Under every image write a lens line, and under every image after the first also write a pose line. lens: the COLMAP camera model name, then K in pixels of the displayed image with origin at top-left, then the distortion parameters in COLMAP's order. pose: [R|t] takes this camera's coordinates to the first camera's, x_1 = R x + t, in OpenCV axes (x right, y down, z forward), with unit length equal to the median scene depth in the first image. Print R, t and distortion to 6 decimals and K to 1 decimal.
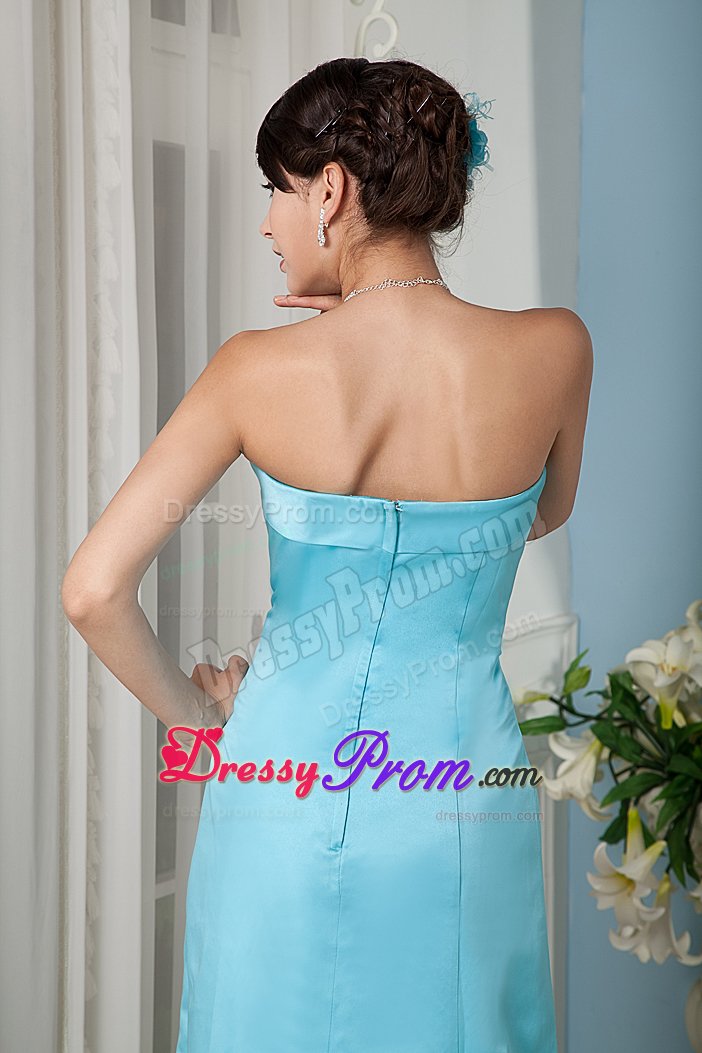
lens RADIAL K [[2773.7, 0, 362.6], [0, 2773.7, 523.7], [0, 0, 1]] dist [0.421453, 0.000000]
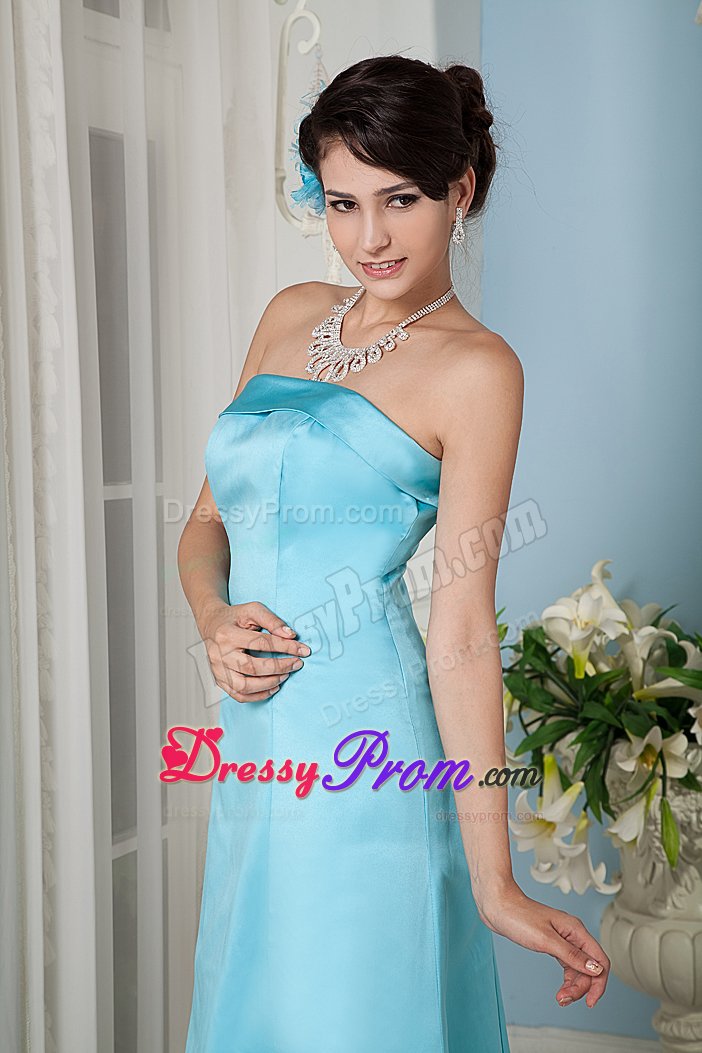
lens RADIAL K [[2233.9, 0, 350.0], [0, 2233.9, 534.2], [0, 0, 1]] dist [0.394836, 0.000000]
pose [[0.999218, -0.025401, 0.030315, -0.008501], [0.025041, 0.999612, 0.012201, 0.005409], [-0.030613, -0.011432, 0.999466, 0.170095]]
